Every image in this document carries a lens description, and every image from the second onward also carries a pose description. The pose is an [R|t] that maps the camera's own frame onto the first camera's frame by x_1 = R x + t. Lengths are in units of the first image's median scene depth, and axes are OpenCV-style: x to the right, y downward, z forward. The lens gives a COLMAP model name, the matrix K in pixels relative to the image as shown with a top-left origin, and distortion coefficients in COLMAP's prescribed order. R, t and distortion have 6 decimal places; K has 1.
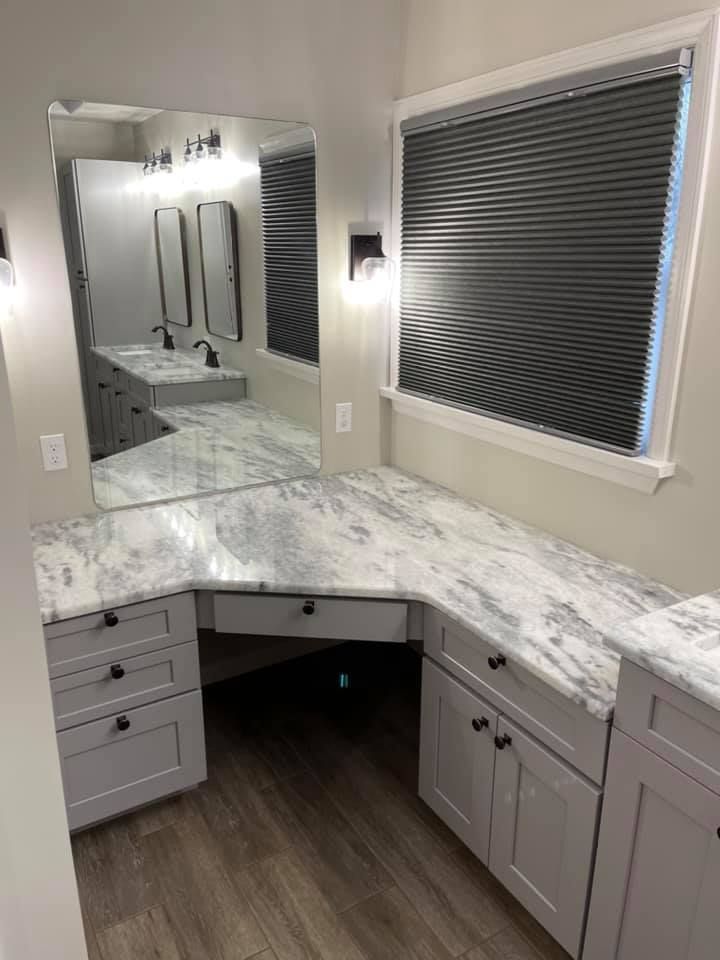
lens RADIAL K [[722.0, 0, 360.9], [0, 722.0, 484.1], [0, 0, 1]] dist [0.028621, -0.012506]
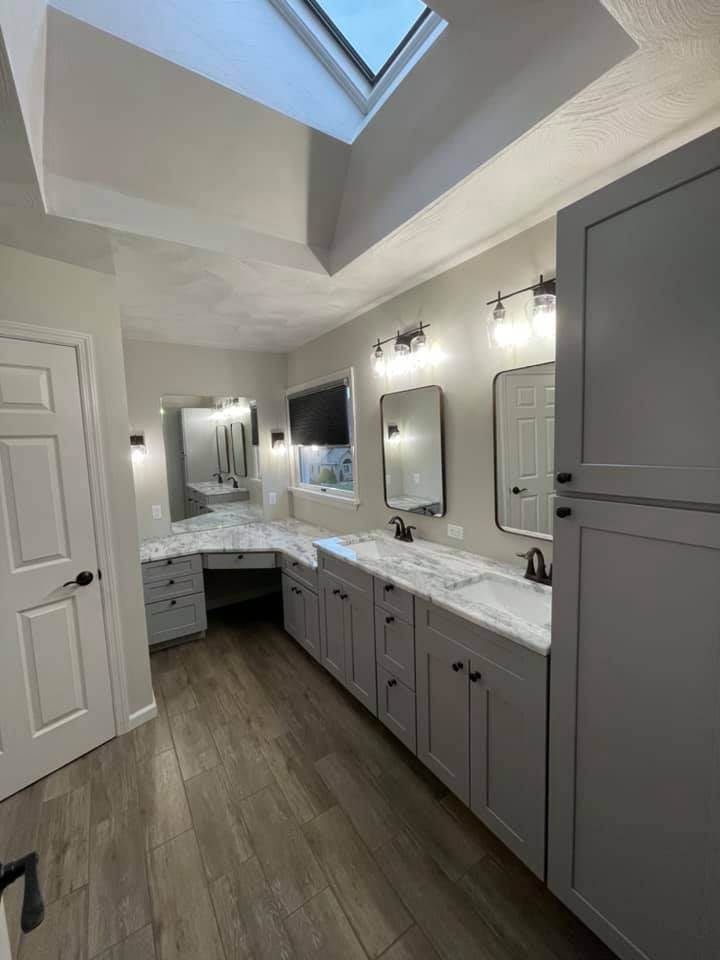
lens RADIAL K [[388.7, 0, 362.3], [0, 388.7, 473.4], [0, 0, 1]] dist [-0.003759, -0.000156]
pose [[0.998013, -0.048814, 0.039851, 0.348611], [0.056424, 0.973822, -0.220199, 0.205661], [-0.028058, 0.222010, 0.974641, -0.566891]]
